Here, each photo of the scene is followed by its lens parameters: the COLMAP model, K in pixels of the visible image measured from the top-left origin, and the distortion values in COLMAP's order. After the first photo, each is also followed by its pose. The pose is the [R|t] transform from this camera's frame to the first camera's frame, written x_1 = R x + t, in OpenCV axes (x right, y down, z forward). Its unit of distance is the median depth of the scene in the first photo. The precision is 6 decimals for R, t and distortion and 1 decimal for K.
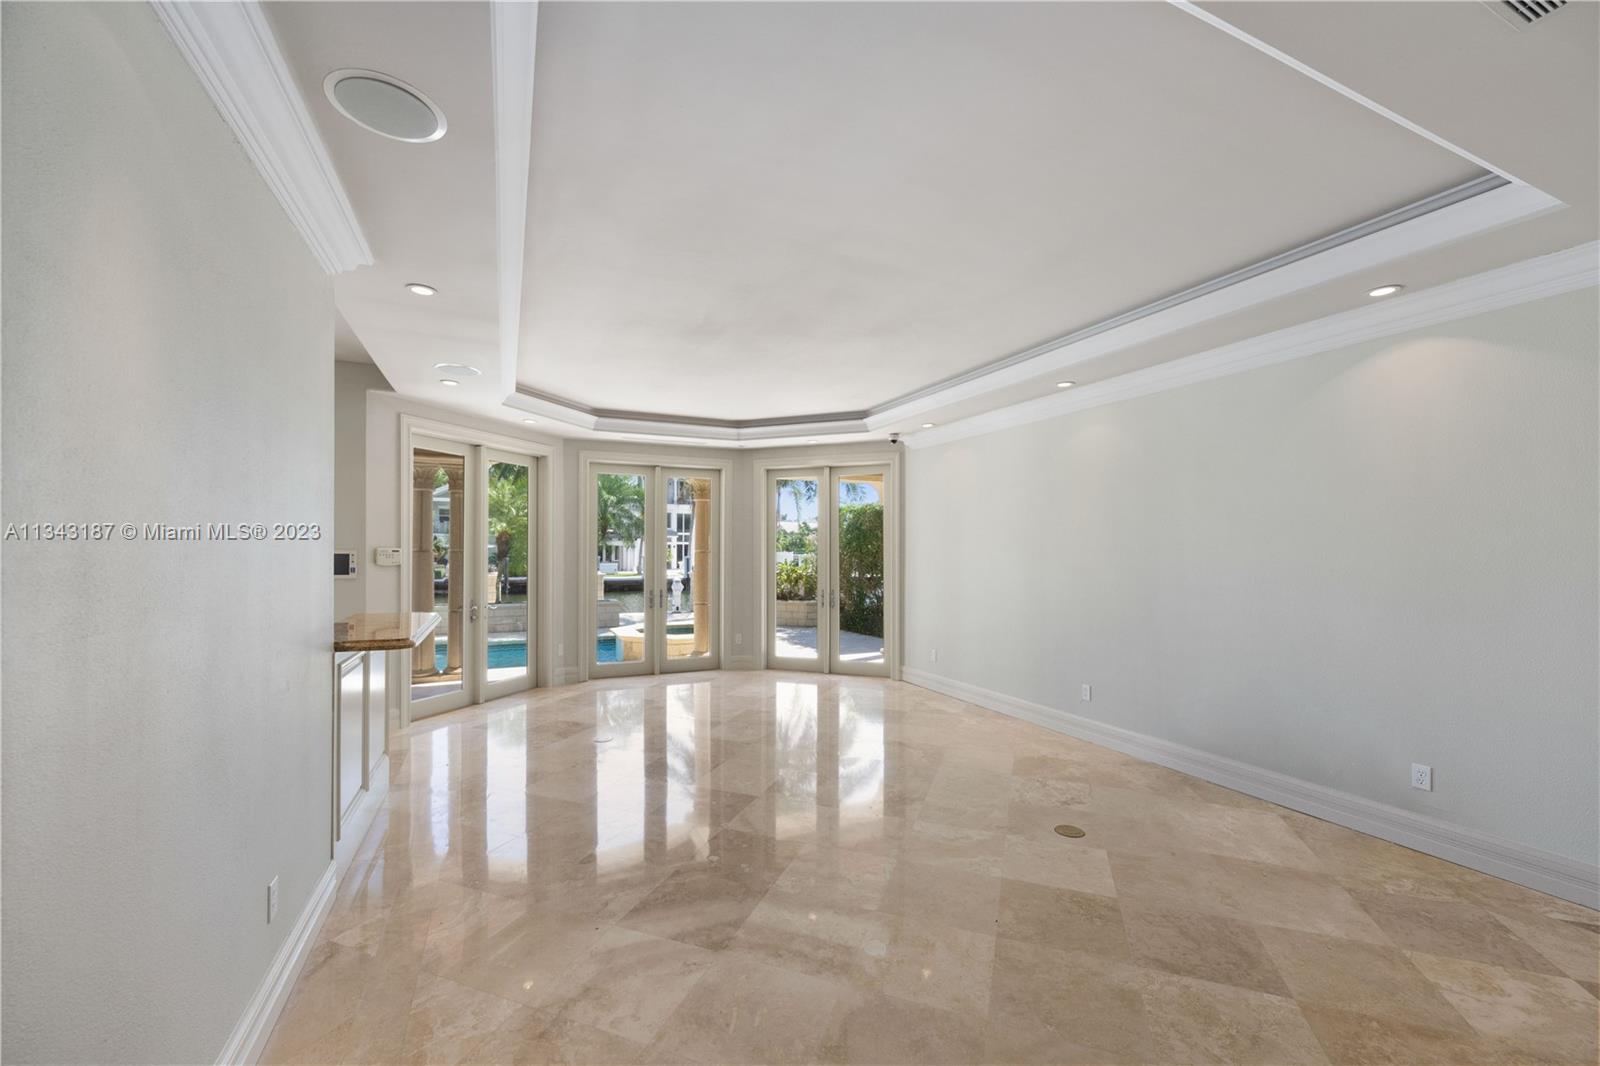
lens RADIAL K [[634.1, 0, 795.2], [0, 634.1, 536.4], [0, 0, 1]] dist [-0.000641, -0.000050]
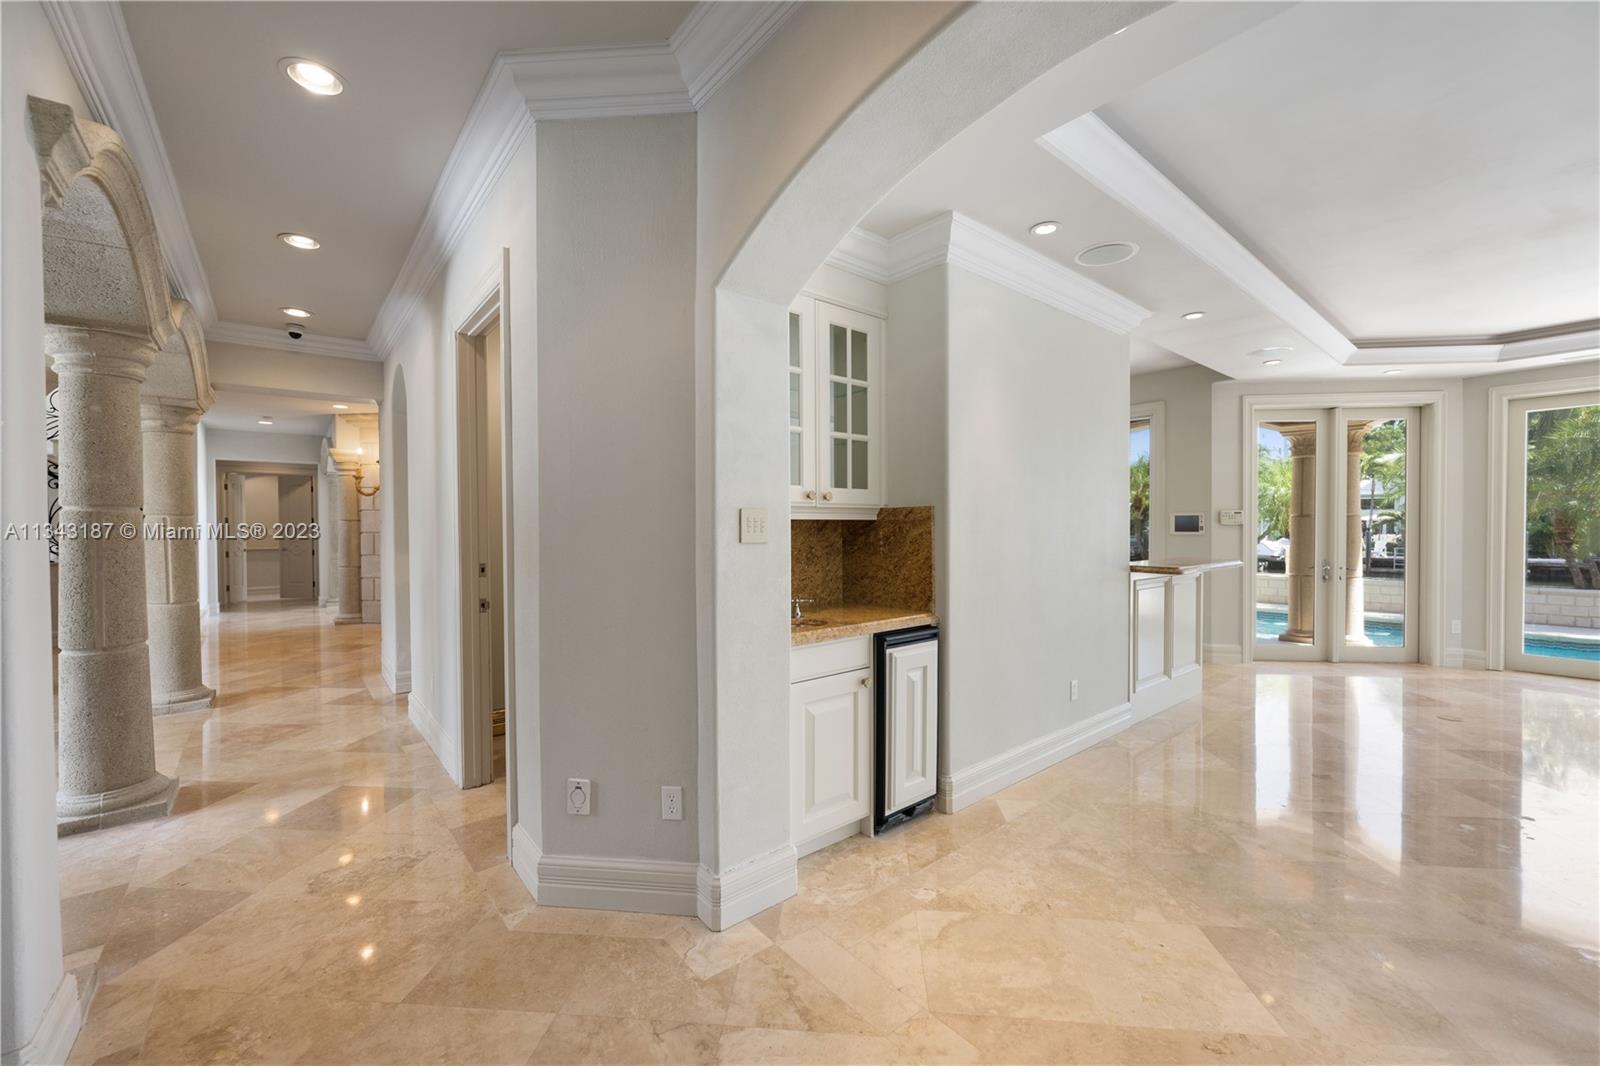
lens RADIAL K [[634.1, 0, 795.2], [0, 634.1, 536.4], [0, 0, 1]] dist [-0.000641, -0.000050]
pose [[0.260456, 0.017337, -0.965330, 0.256651], [0.025699, 0.999360, 0.024882, 0.013738], [0.965144, -0.031289, 0.259844, -0.096304]]
